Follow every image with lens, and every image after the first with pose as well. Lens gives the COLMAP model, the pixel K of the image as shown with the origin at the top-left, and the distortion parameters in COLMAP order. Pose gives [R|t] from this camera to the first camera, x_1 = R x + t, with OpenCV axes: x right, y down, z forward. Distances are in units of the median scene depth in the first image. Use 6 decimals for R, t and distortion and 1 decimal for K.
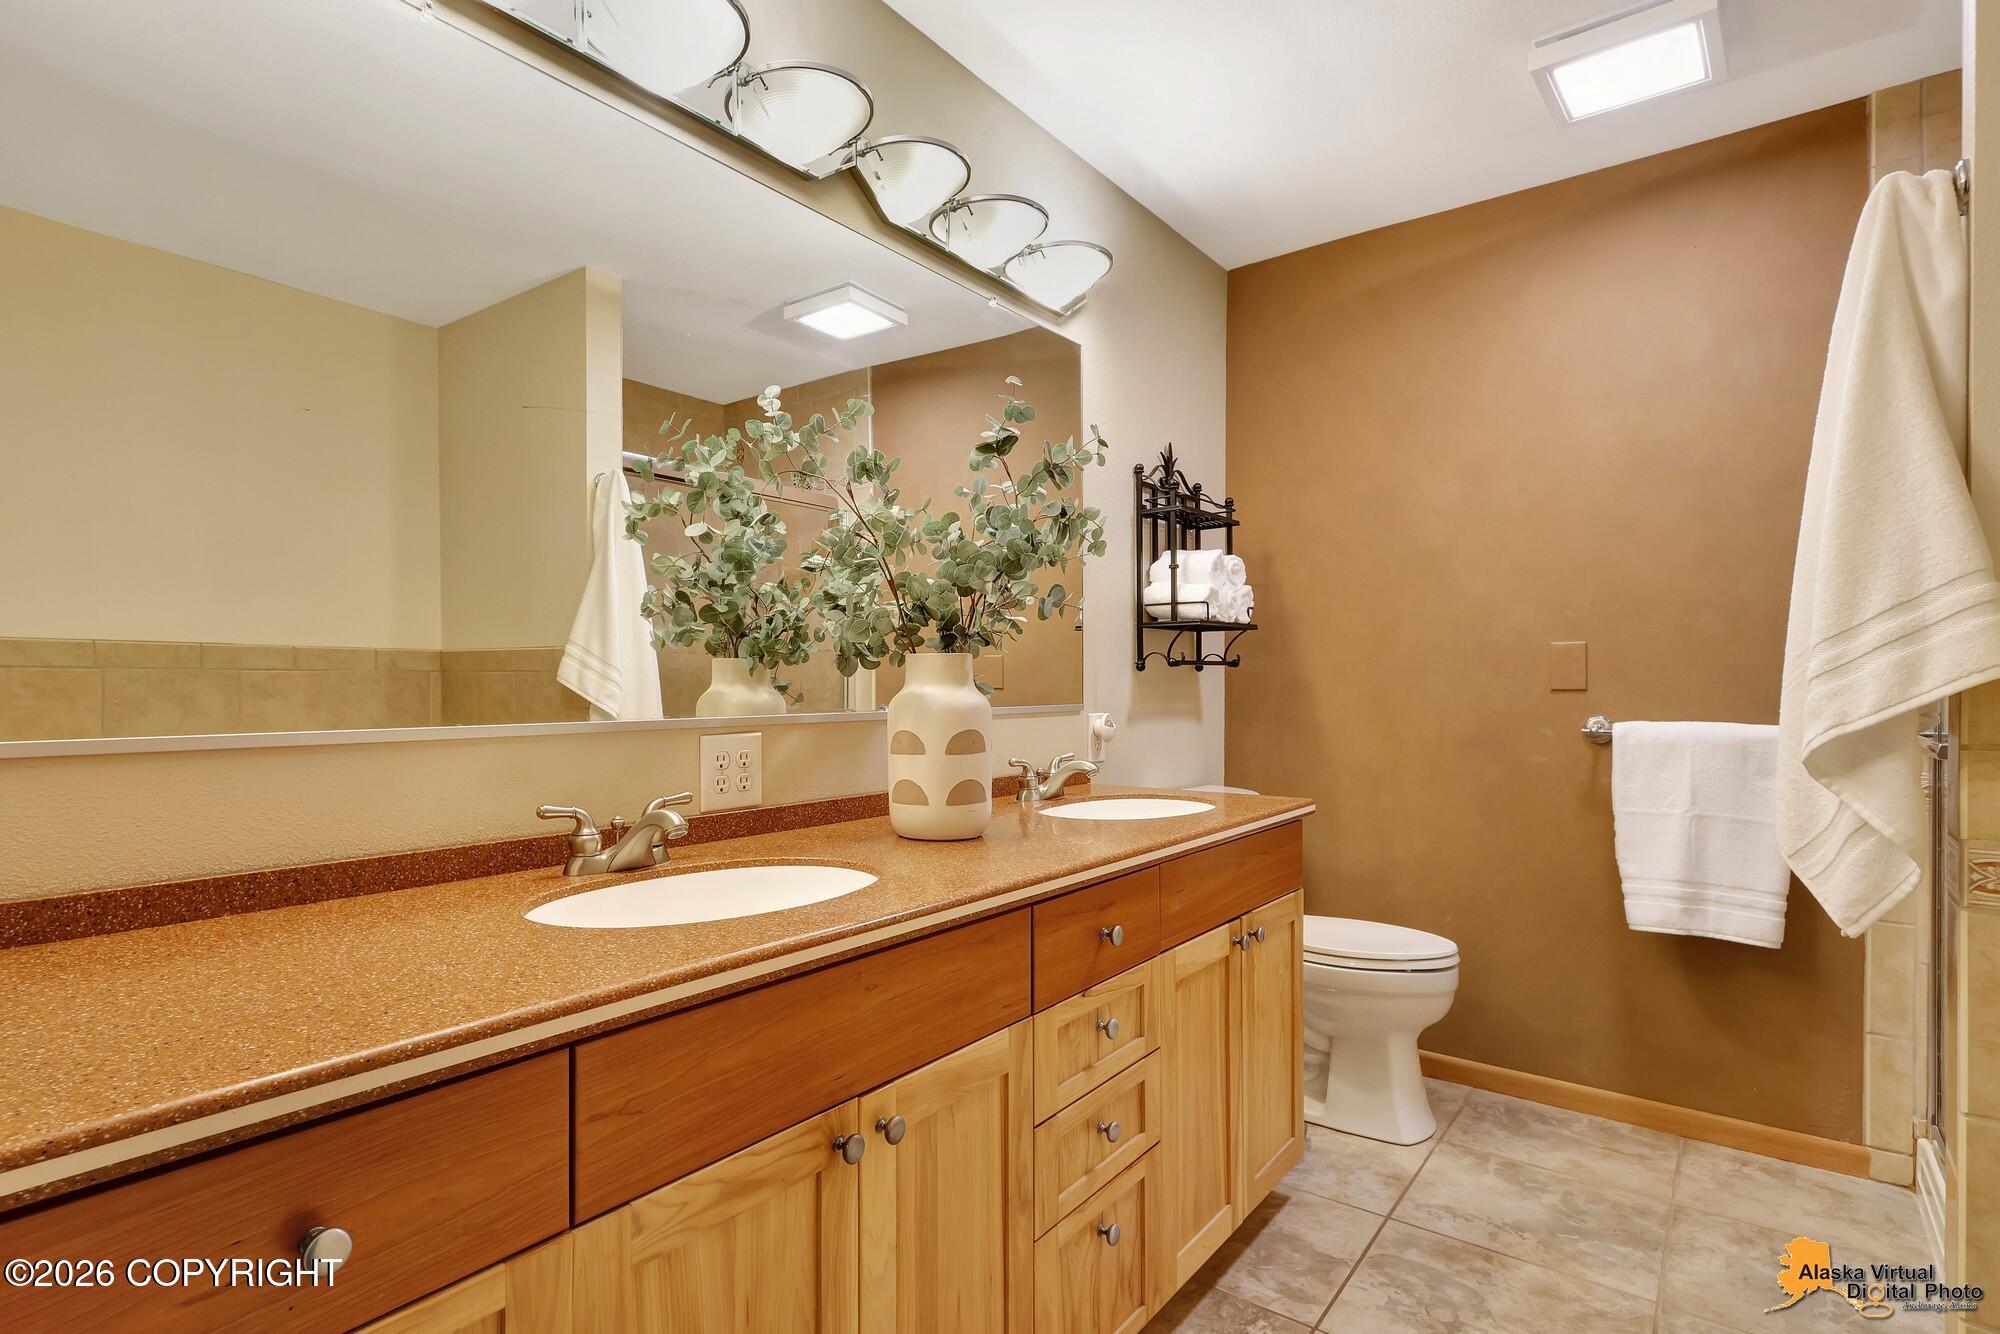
lens RADIAL K [[967.4, 0, 961.5], [0, 967.4, 693.5], [0, 0, 1]] dist [0.012214, -0.006271]
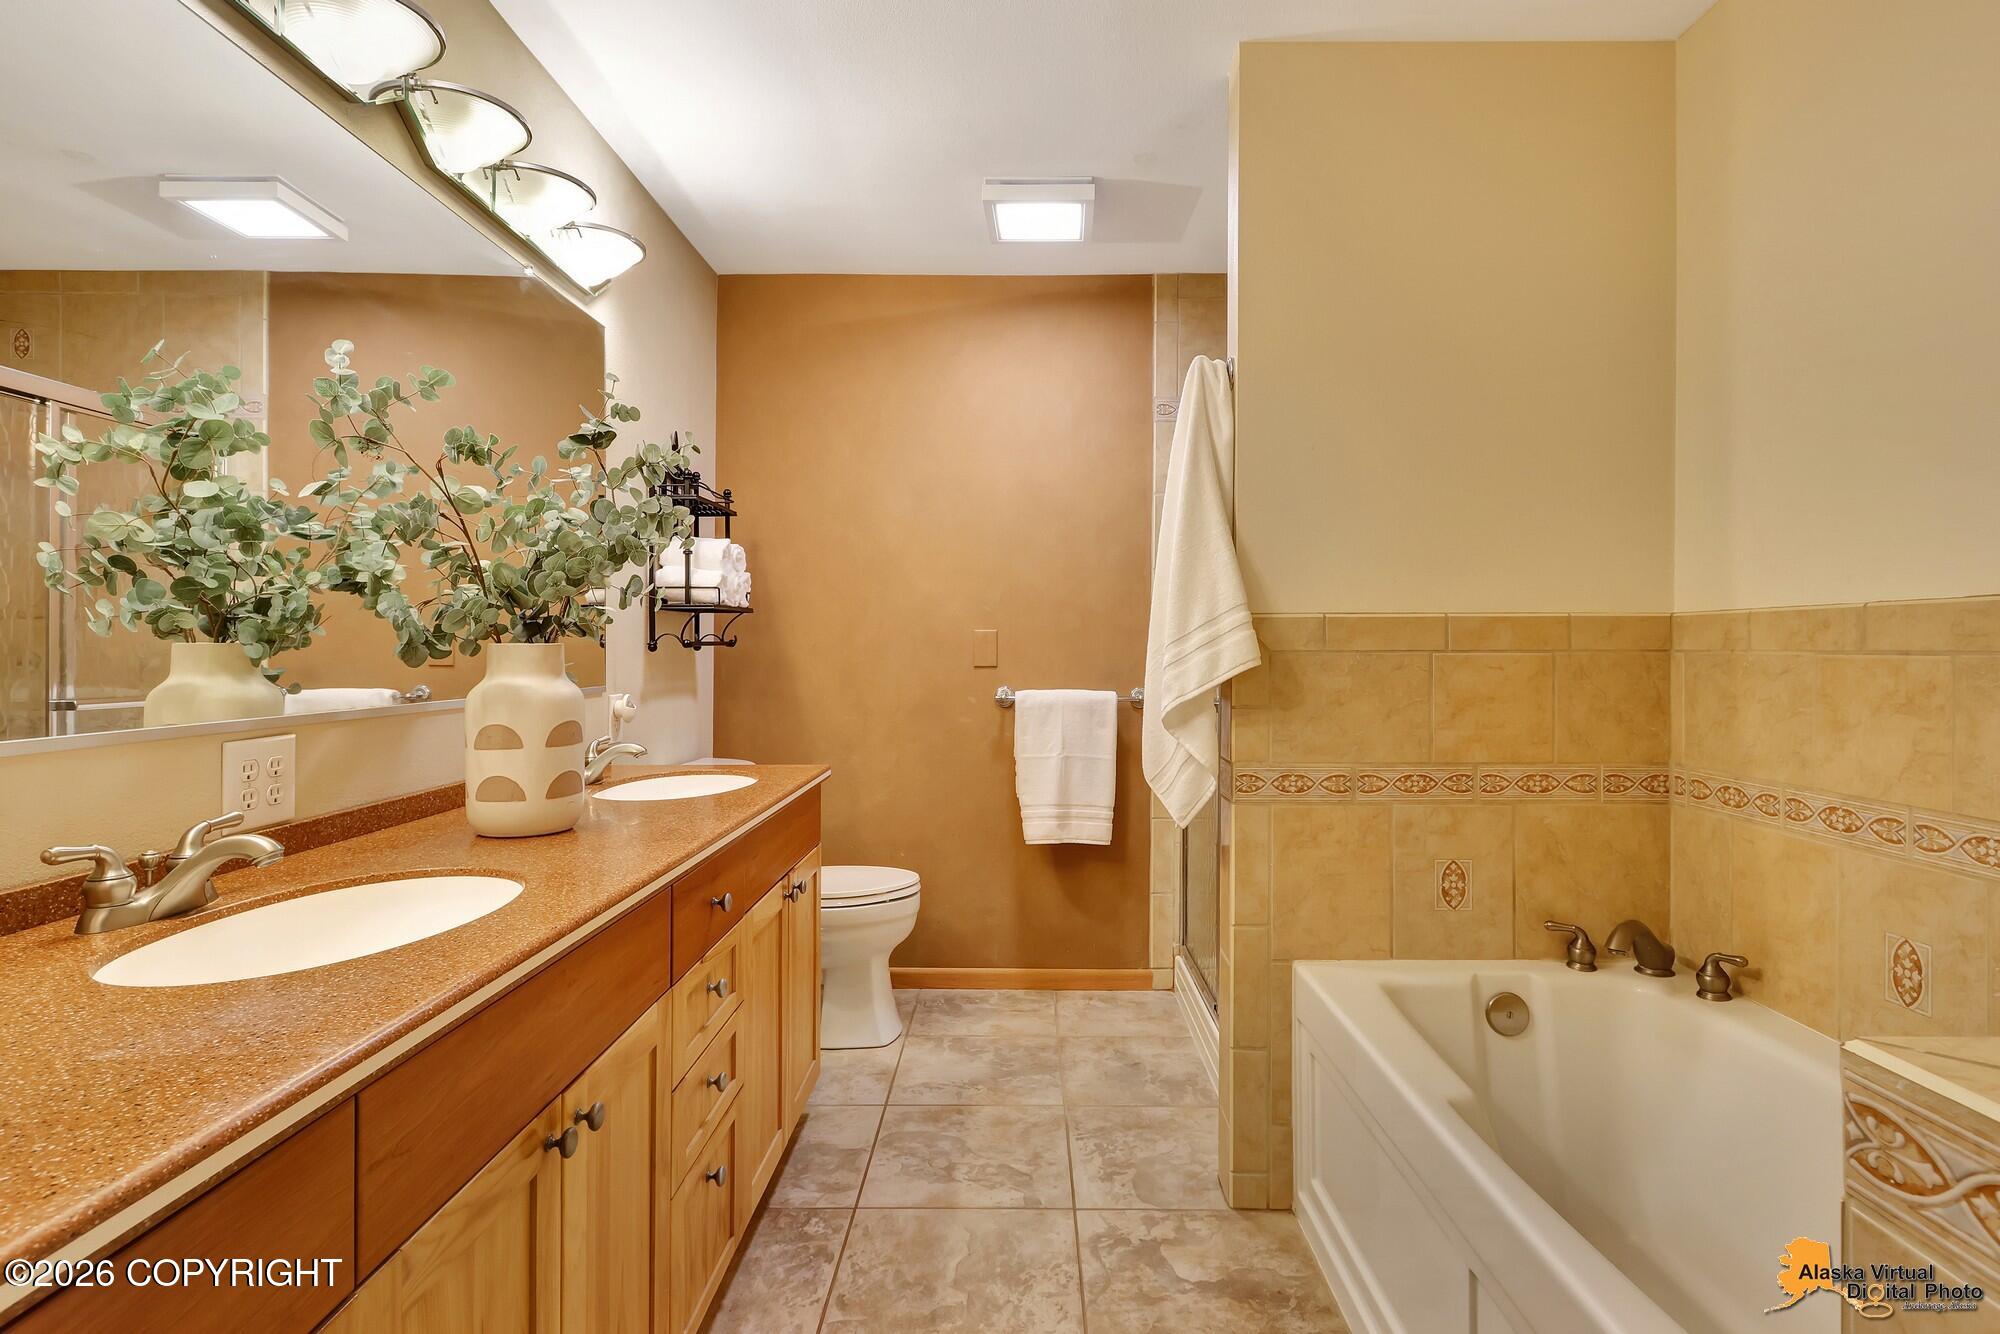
lens RADIAL K [[967.4, 0, 1004.5], [0, 967.4, 657.5], [0, 0, 1]] dist [0.012214, -0.006271]
pose [[0.786316, -0.002702, 0.617818, -0.212308], [0.002947, 0.999995, 0.000622, -0.022539], [-0.617817, 0.001331, 0.786321, -0.049712]]
